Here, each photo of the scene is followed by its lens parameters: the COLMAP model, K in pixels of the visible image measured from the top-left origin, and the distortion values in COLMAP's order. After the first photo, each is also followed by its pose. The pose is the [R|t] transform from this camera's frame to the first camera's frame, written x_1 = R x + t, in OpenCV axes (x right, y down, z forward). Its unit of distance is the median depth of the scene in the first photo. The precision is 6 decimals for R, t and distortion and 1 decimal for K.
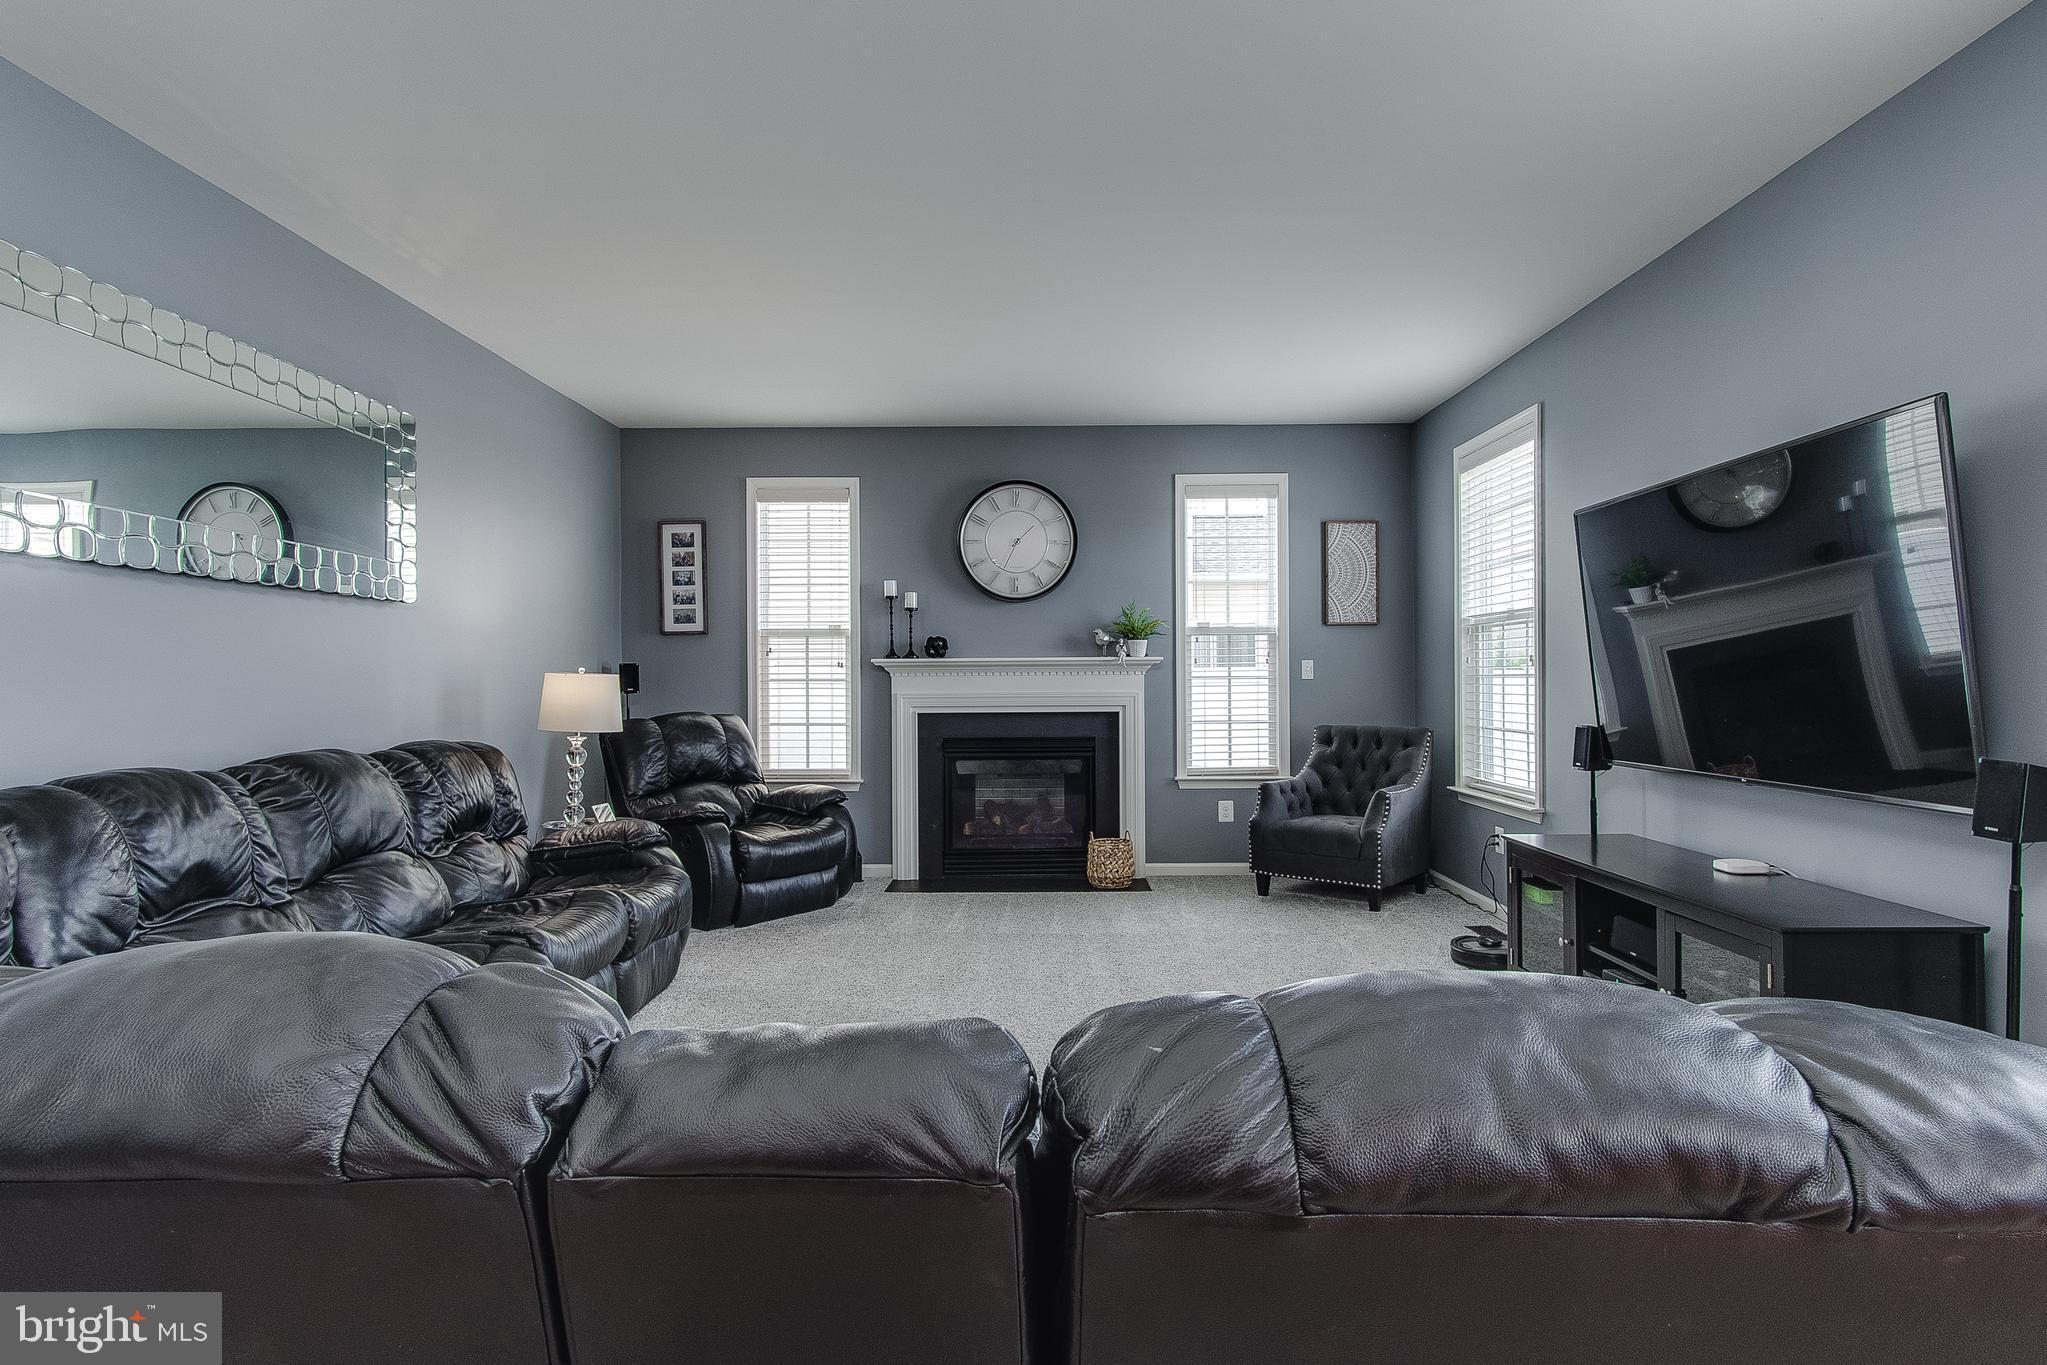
lens RADIAL K [[1098.2, 0, 1018.7], [0, 1098.2, 686.4], [0, 0, 1]] dist [0.007574, -0.000400]
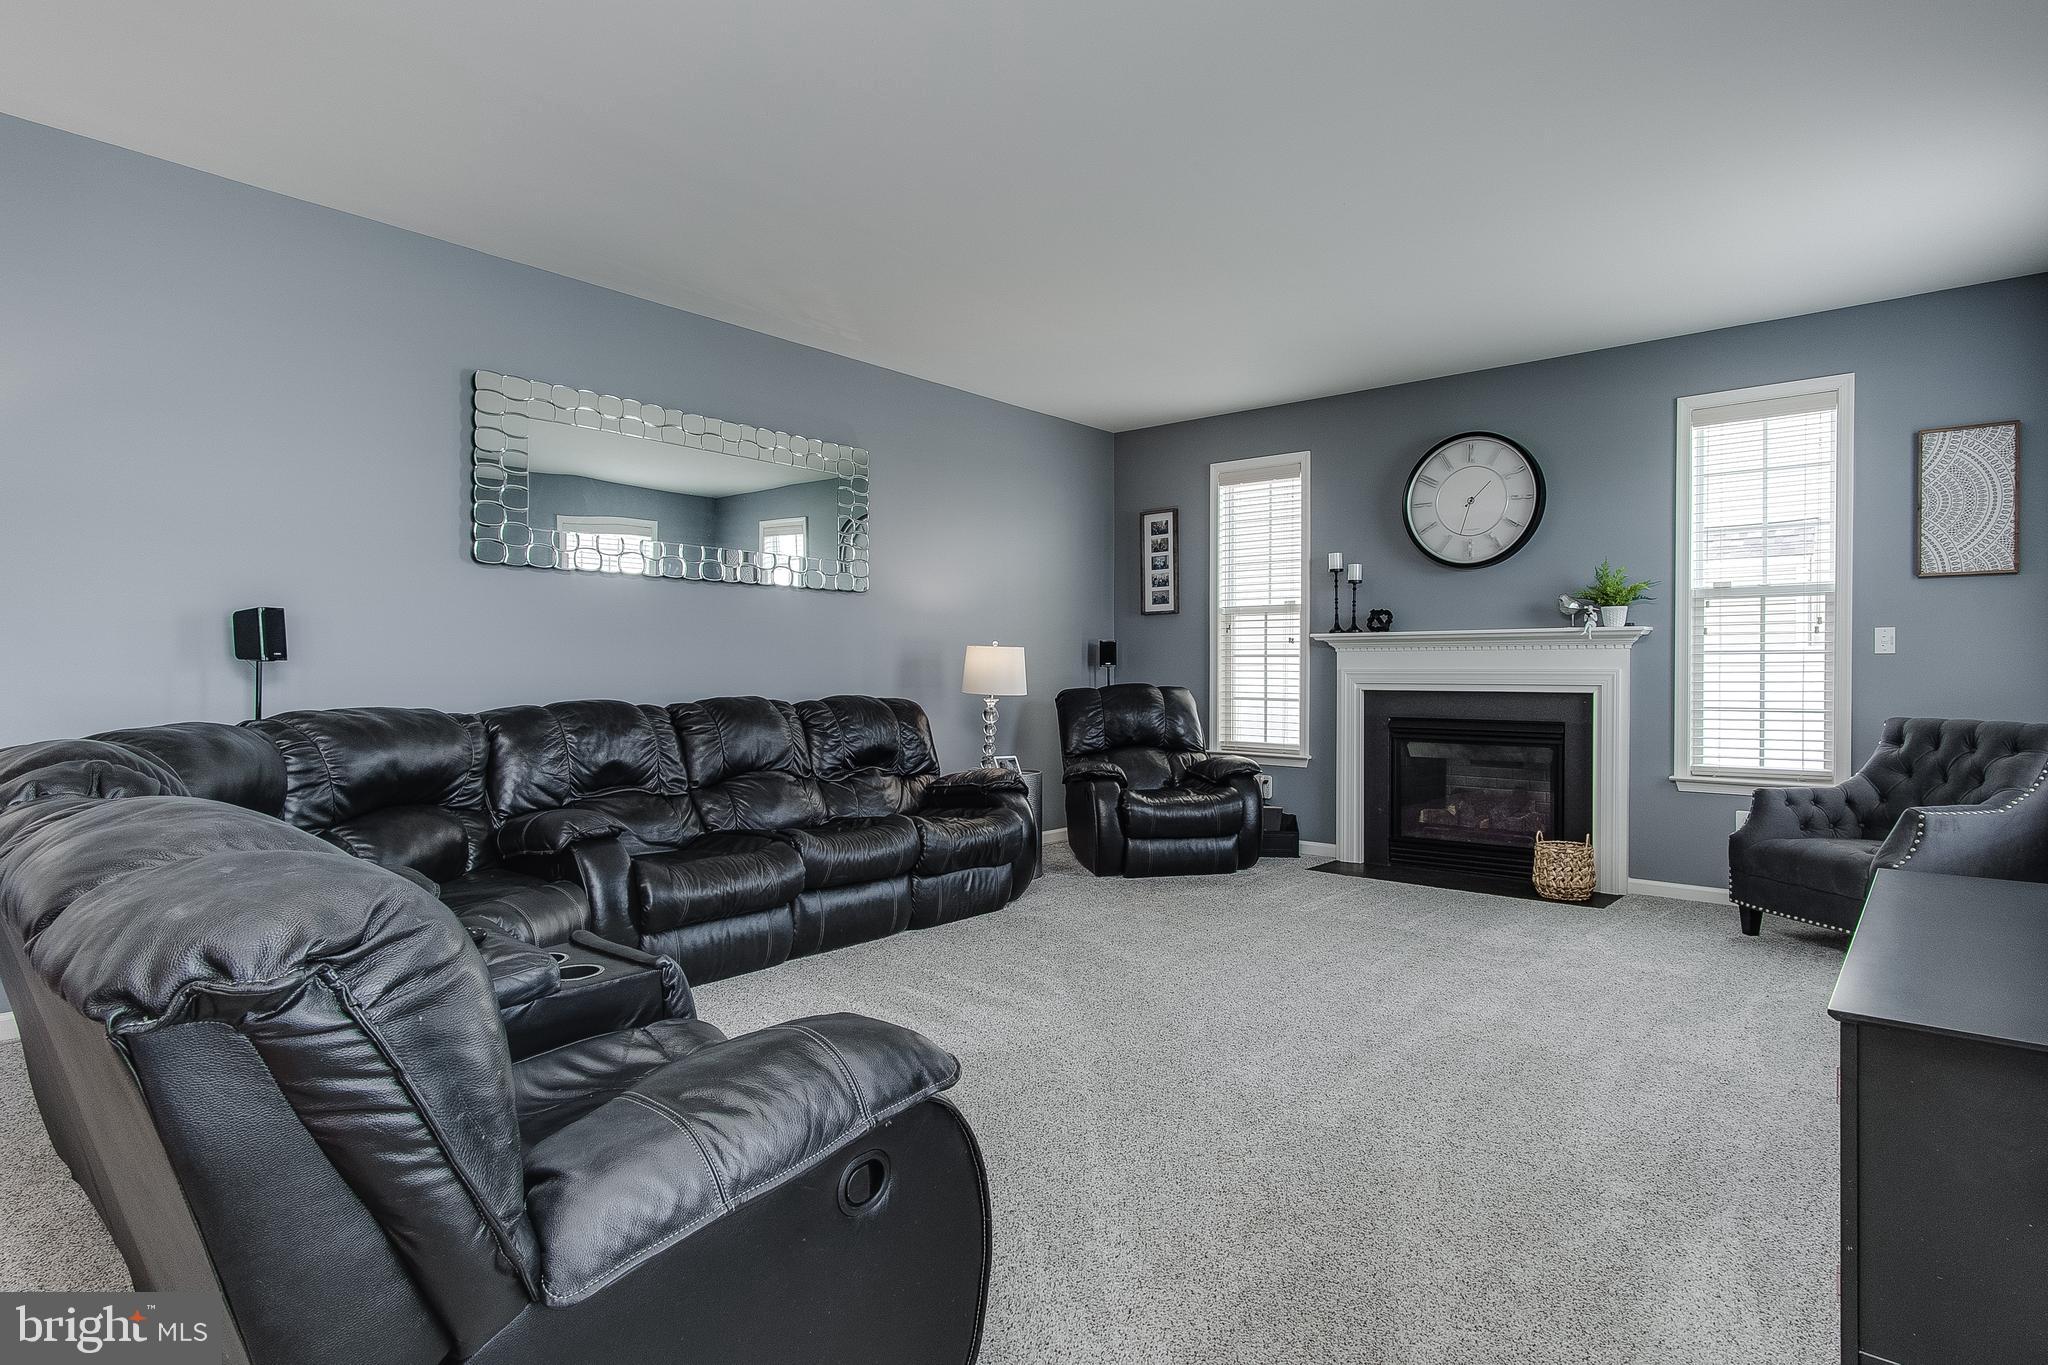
lens RADIAL K [[1098.8, 0, 1014.5], [0, 1098.8, 673.1], [0, 0, 1]] dist [0.007574, -0.000400]
pose [[0.758179, 0.009538, -0.651977, 0.303499], [-0.009542, 0.999948, 0.003533, 0.009290], [0.651977, 0.003542, 0.758231, 0.075779]]
